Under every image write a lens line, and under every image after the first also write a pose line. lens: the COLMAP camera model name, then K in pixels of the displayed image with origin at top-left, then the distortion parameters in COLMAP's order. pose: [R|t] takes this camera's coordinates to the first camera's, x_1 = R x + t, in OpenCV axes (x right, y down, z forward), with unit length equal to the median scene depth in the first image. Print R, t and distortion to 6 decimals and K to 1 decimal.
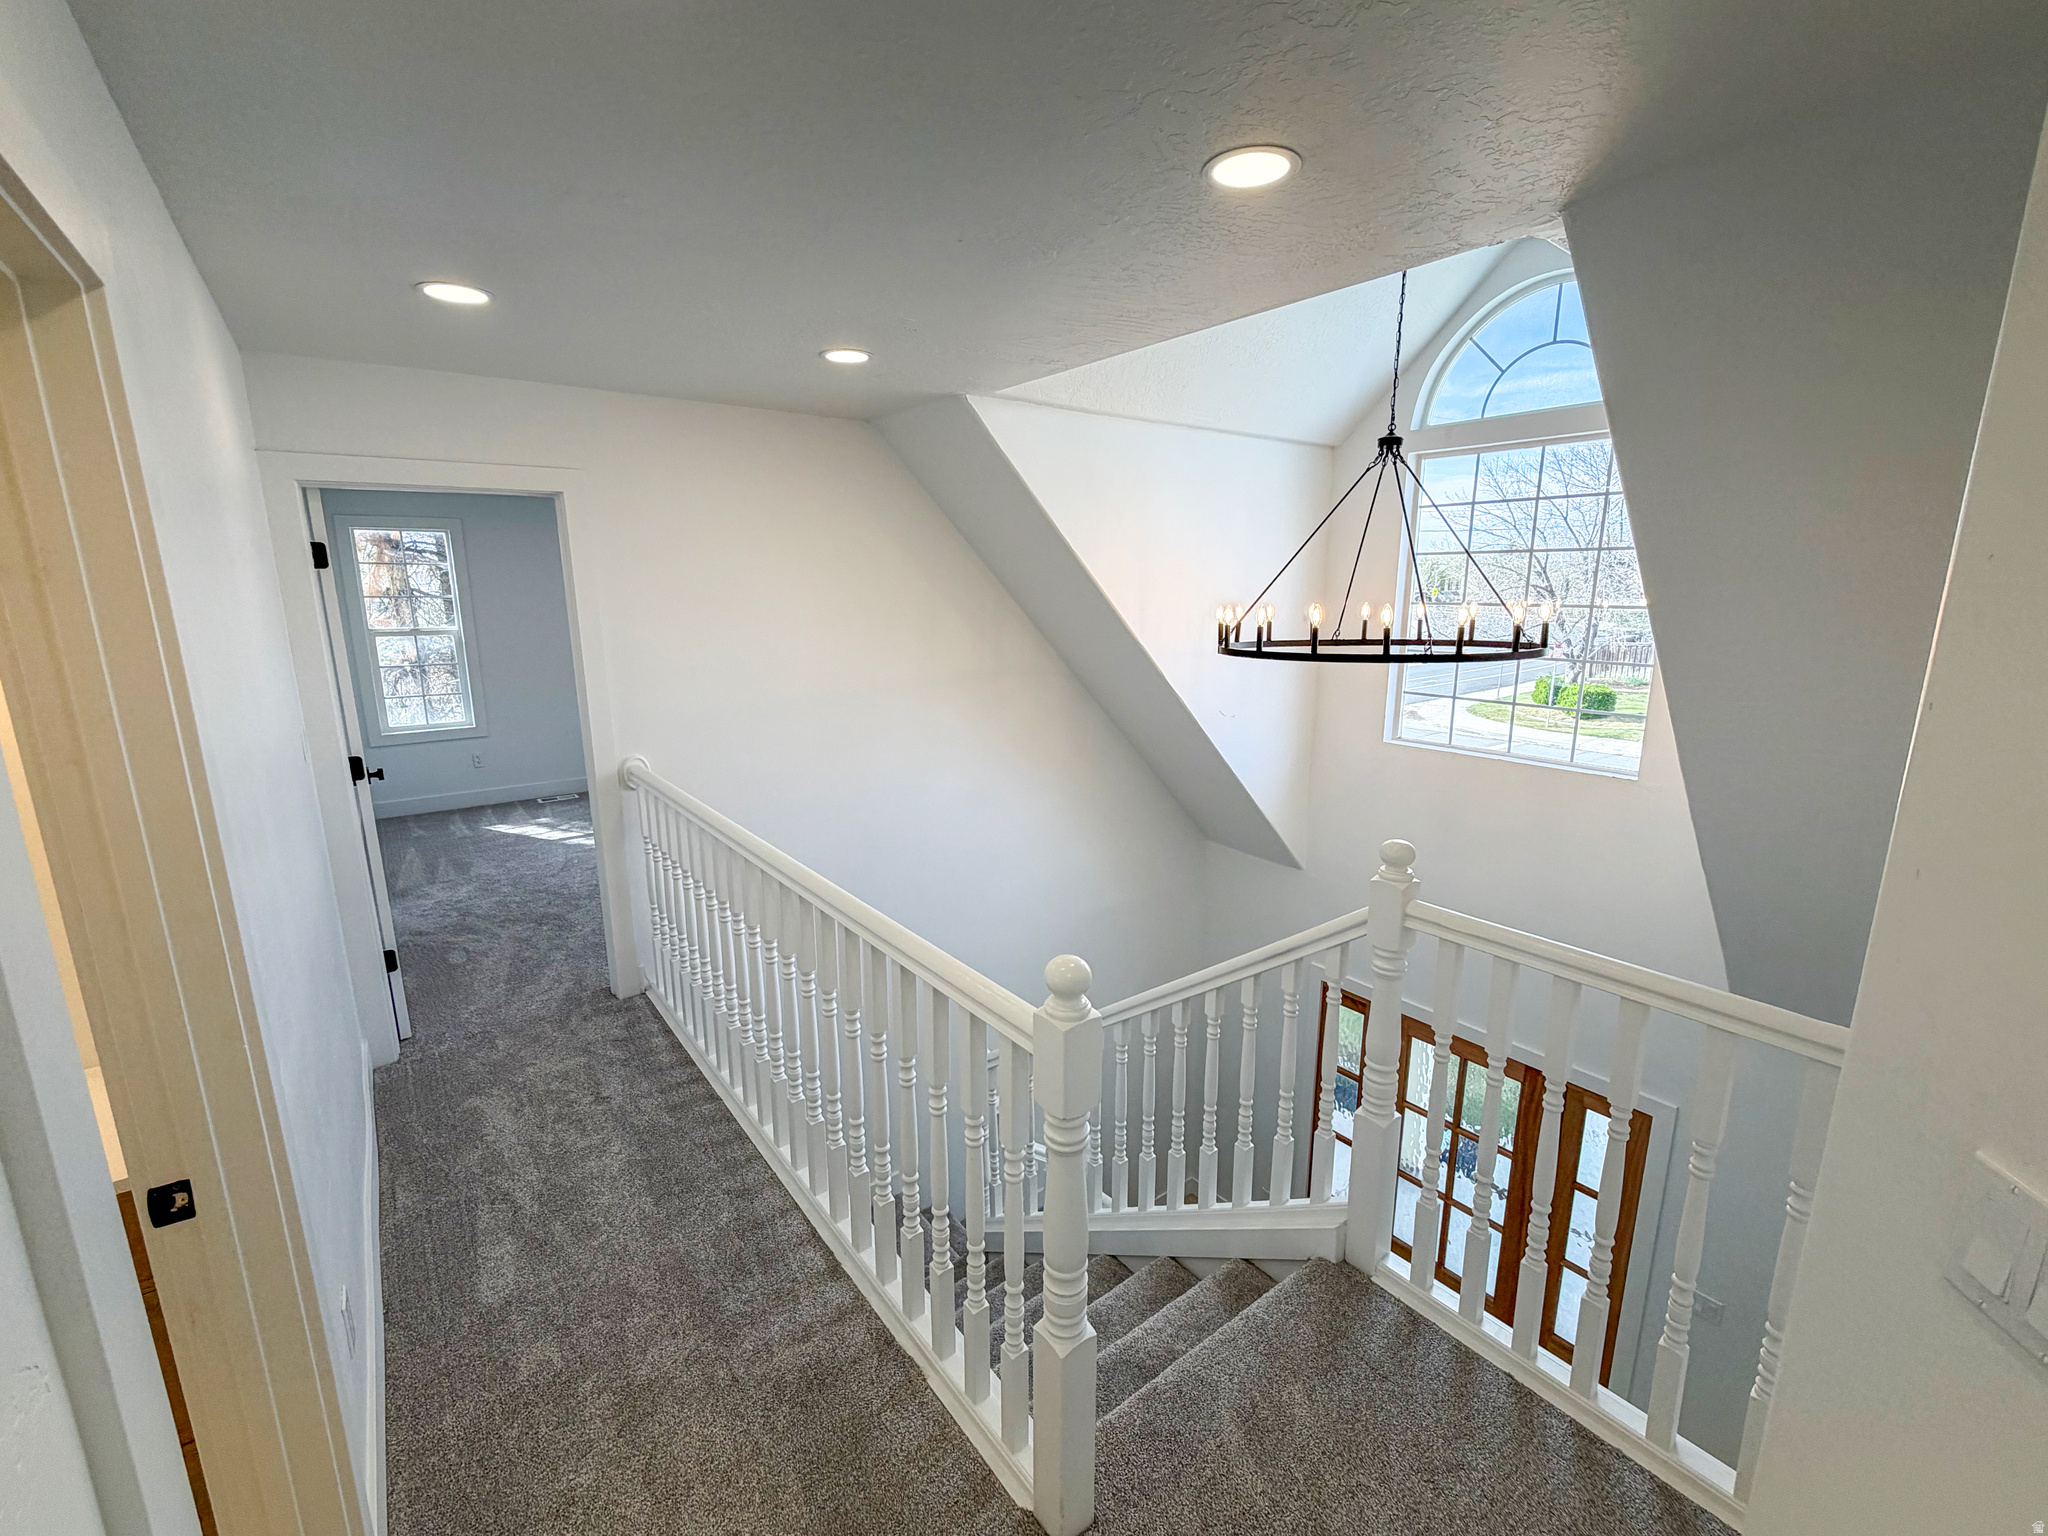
lens RADIAL K [[842.2, 0, 1024.0], [0, 842.2, 768.0], [0, 0, 1]] dist [-0.000333, 0.000260]
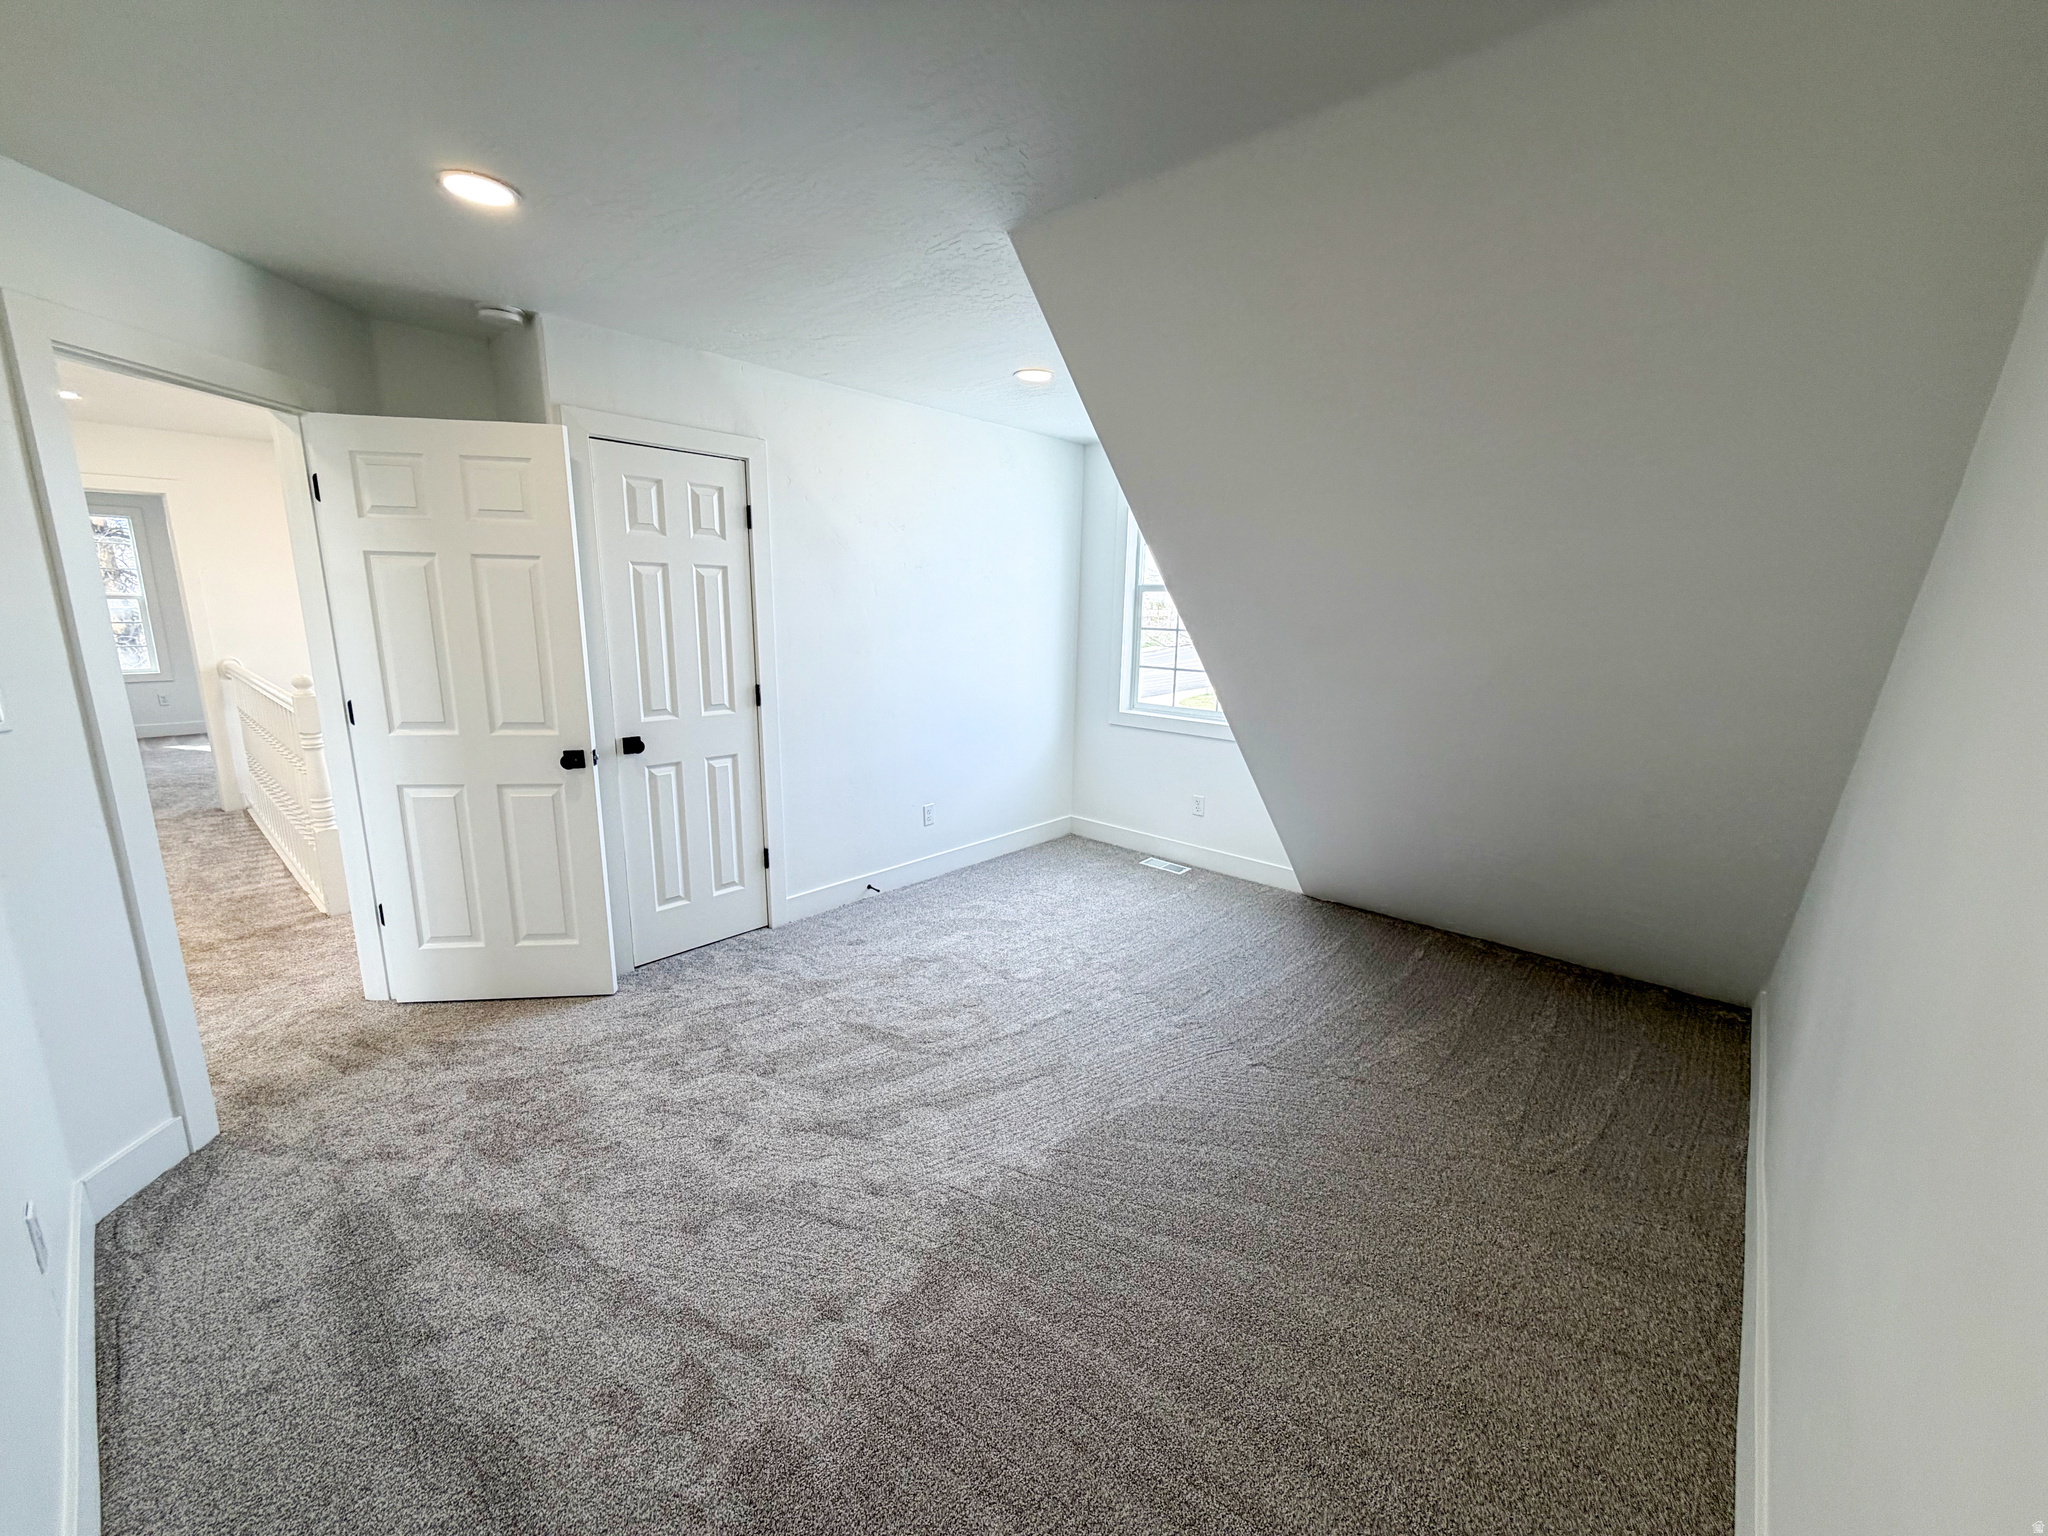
lens RADIAL K [[810.6, 0, 1024.0], [0, 810.6, 768.0], [0, 0, 1]] dist [0.000668, 0.000183]
pose [[0.983340, -0.017778, 0.180902, 0.759169], [0.018921, 0.999810, -0.004593, 0.235548], [-0.180786, 0.007939, 0.983490, -0.816784]]
